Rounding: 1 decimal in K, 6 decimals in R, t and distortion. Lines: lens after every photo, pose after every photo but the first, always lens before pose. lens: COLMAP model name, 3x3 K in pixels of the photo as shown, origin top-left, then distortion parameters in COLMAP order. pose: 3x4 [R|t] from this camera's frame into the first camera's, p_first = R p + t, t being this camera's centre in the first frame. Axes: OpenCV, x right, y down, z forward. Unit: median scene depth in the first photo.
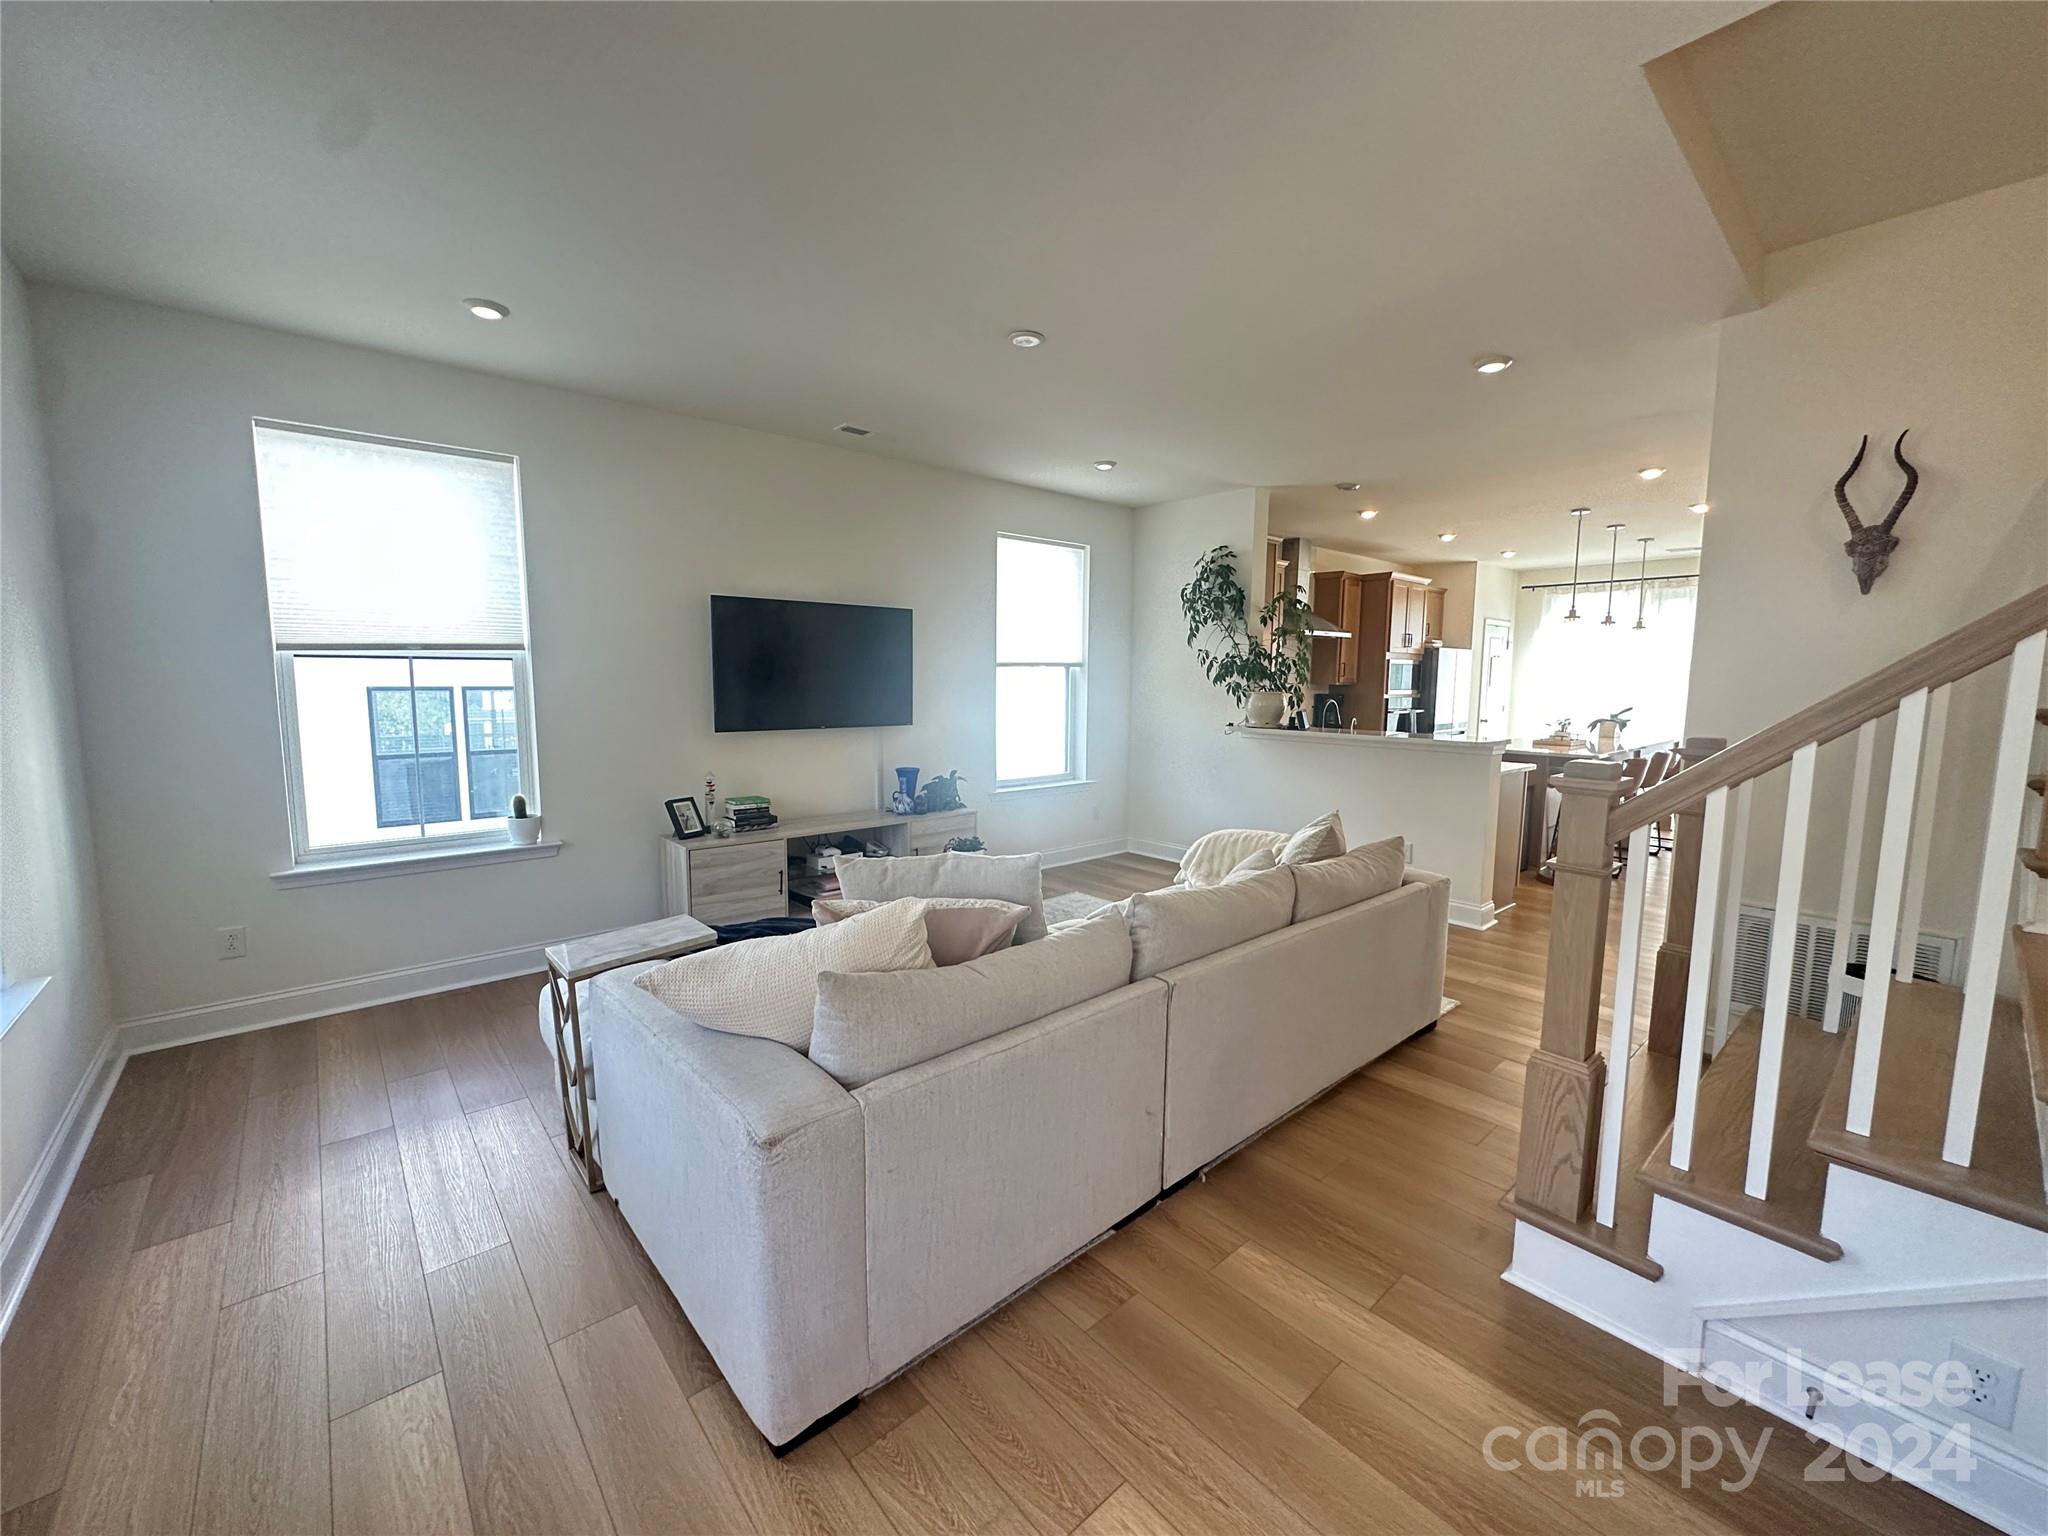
lens RADIAL K [[816.8, 0, 1020.2], [0, 816.8, 764.6], [0, 0, 1]] dist [-0.003119, -0.000680]
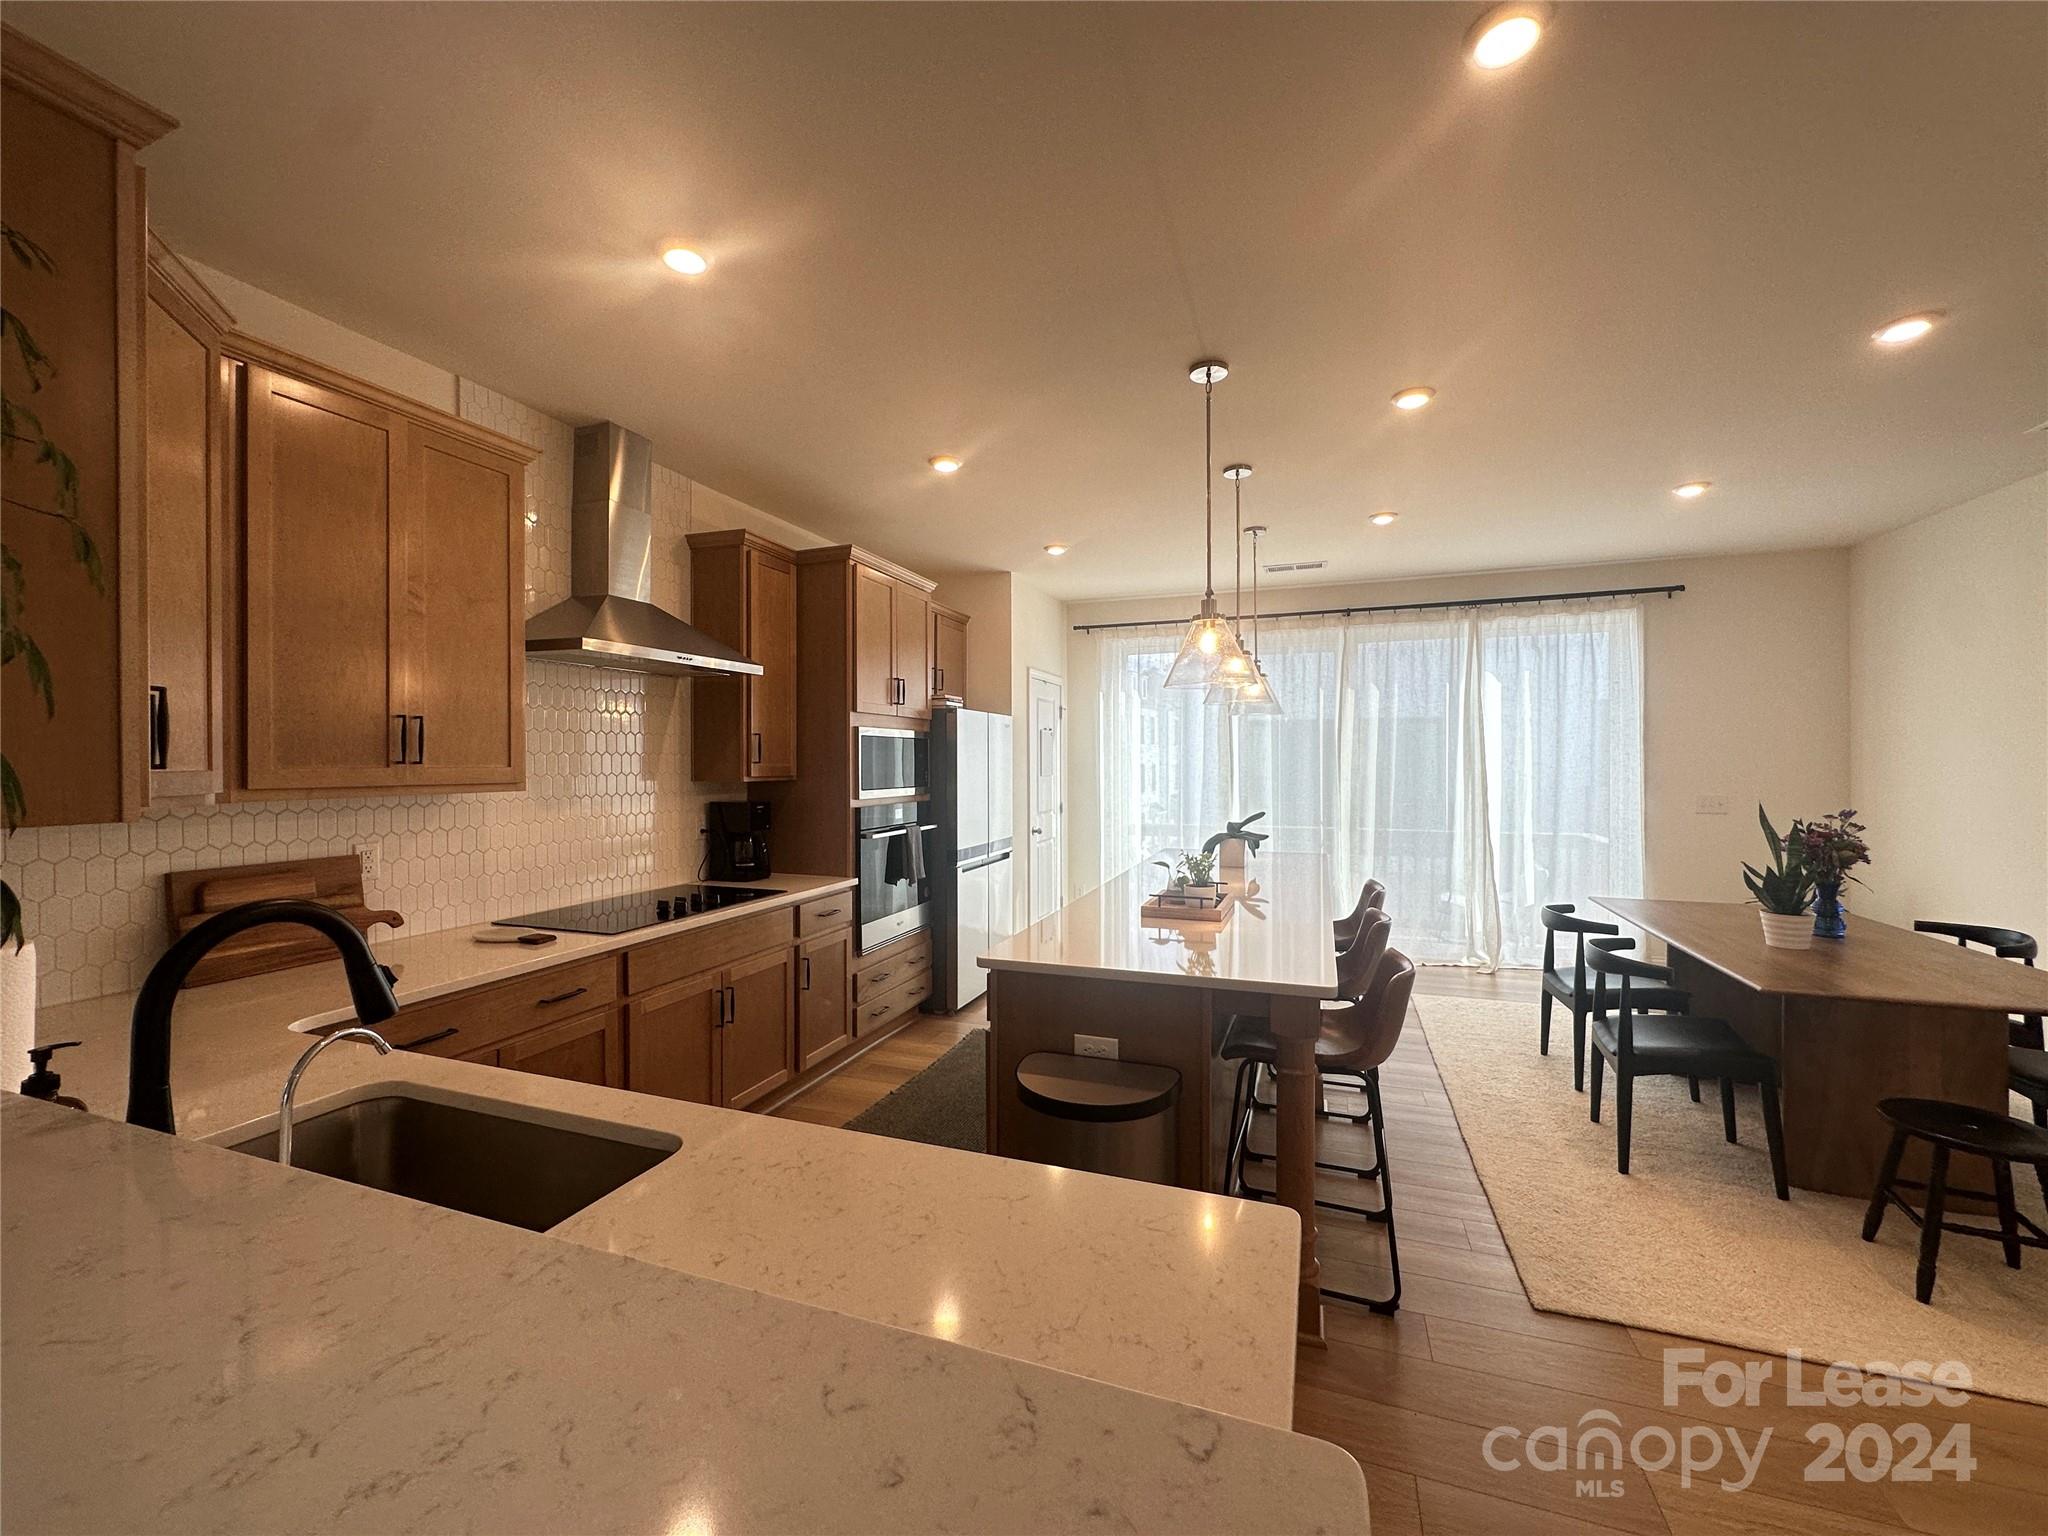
lens RADIAL K [[816.8, 0, 1024.5], [0, 816.8, 765.4], [0, 0, 1]] dist [-0.003119, -0.000680]
pose [[0.875445, -0.012659, 0.483152, 0.297232], [0.064153, 0.993855, -0.090203, -0.055066], [-0.479041, 0.109963, 0.870877, 0.522740]]
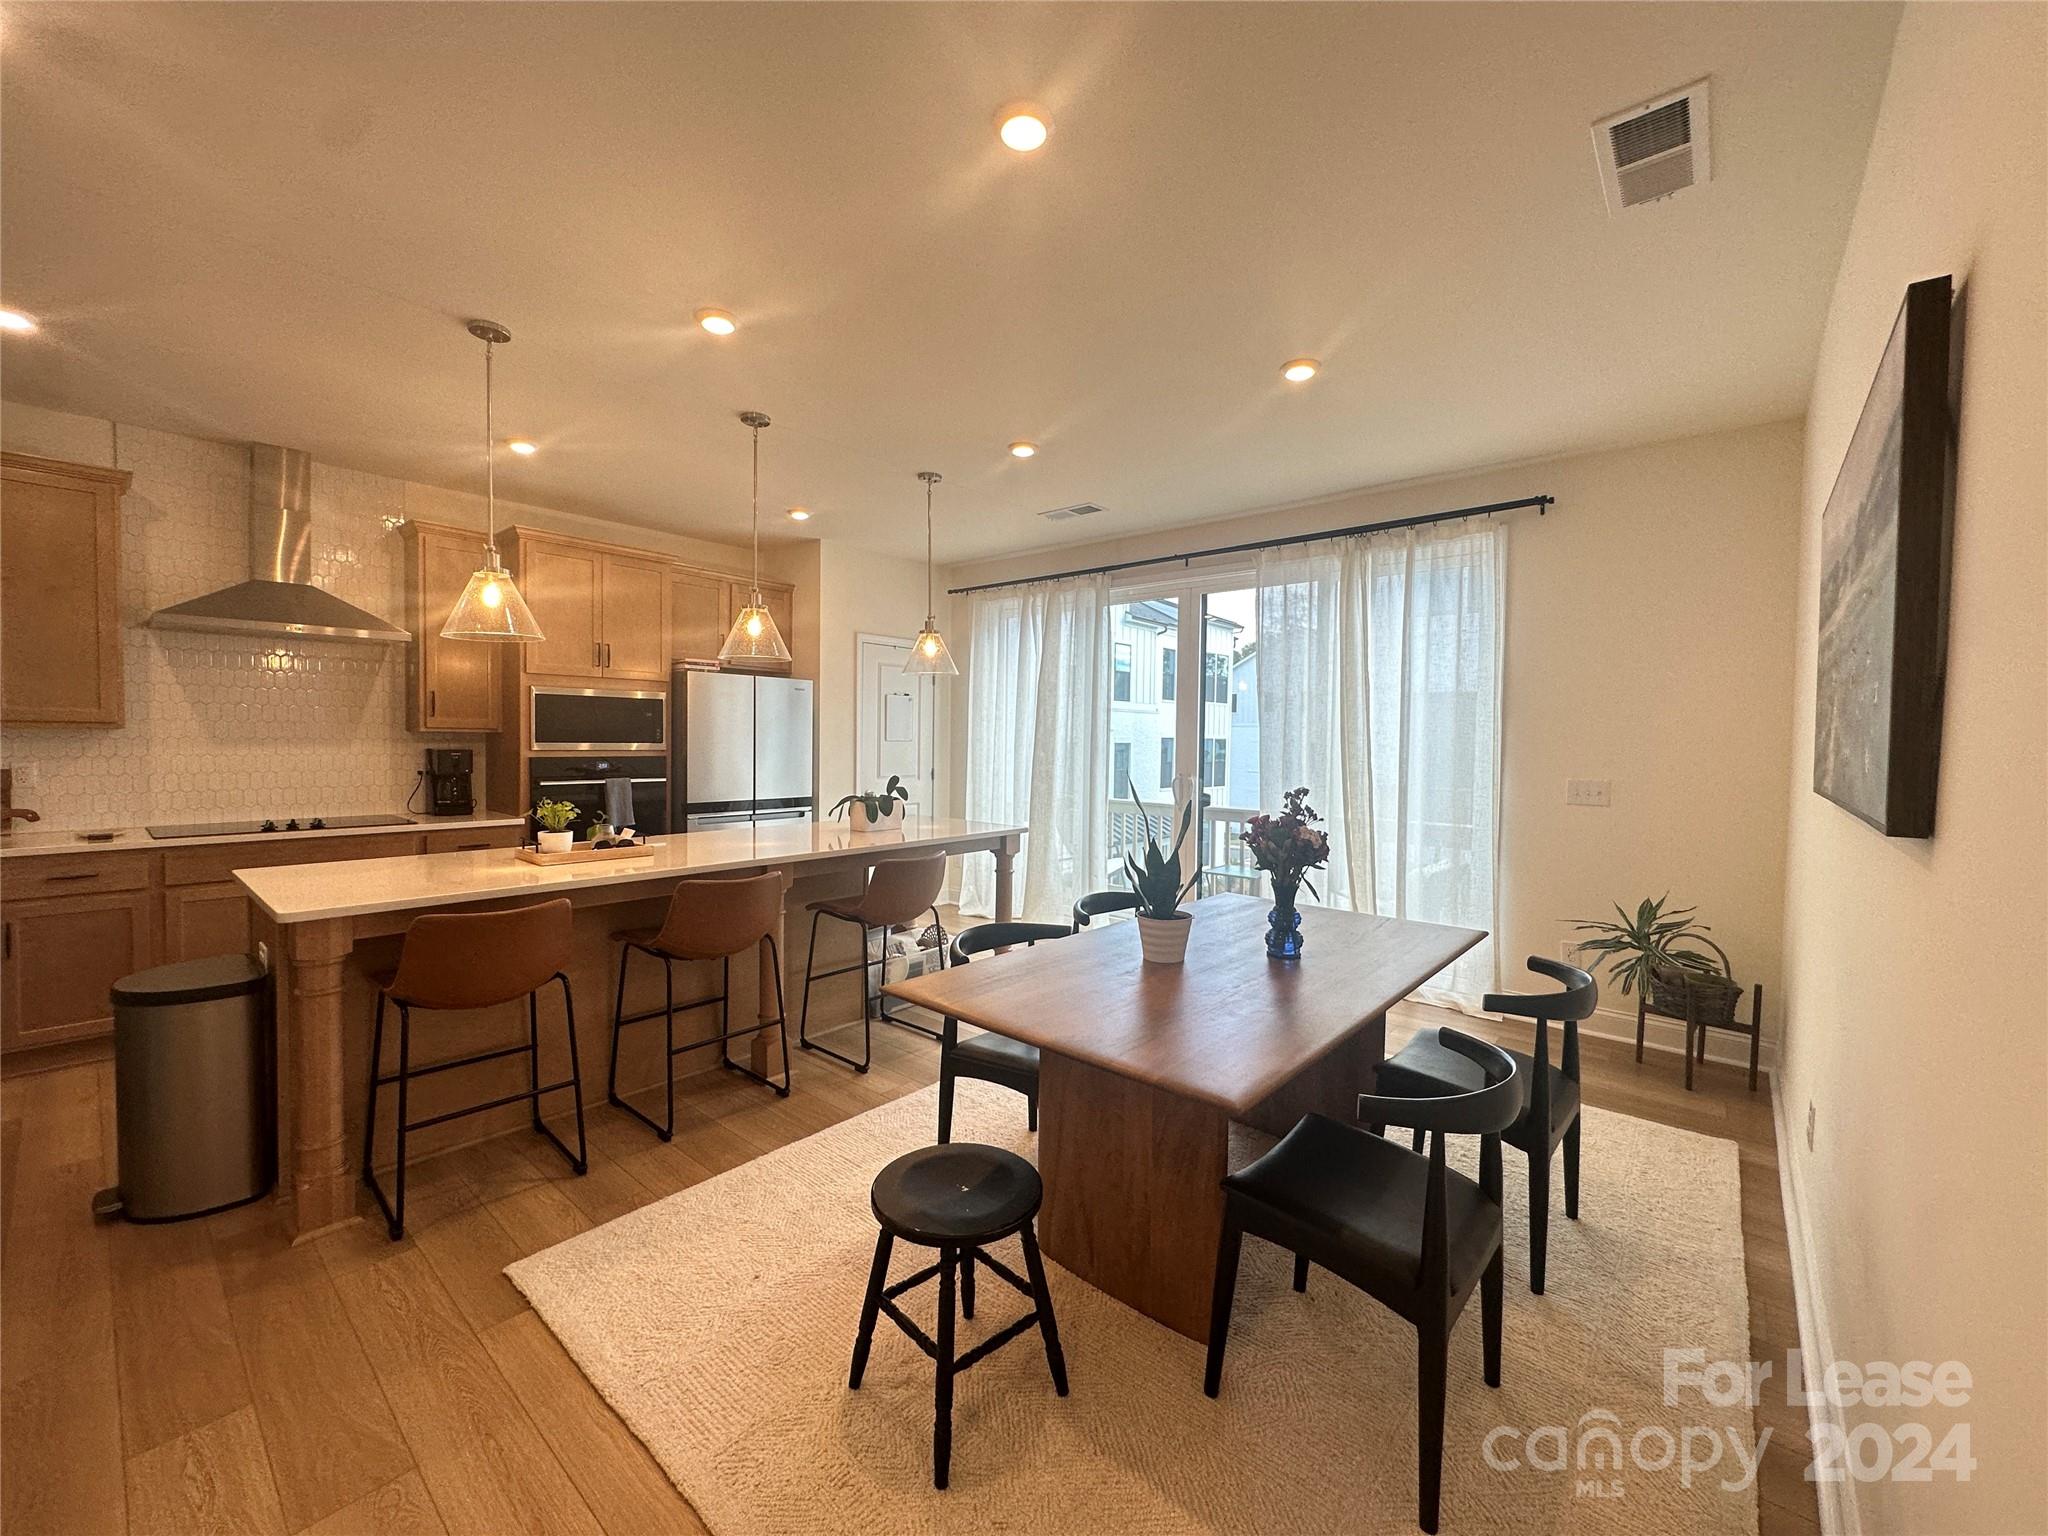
lens RADIAL K [[816.8, 0, 1024.7], [0, 816.8, 764.4], [0, 0, 1]] dist [-0.003119, -0.000680]
pose [[0.989268, 0.001635, 0.146100, 0.676915], [0.009552, 0.997075, -0.075836, -0.031503], [-0.145797, 0.076418, 0.986359, 0.408001]]
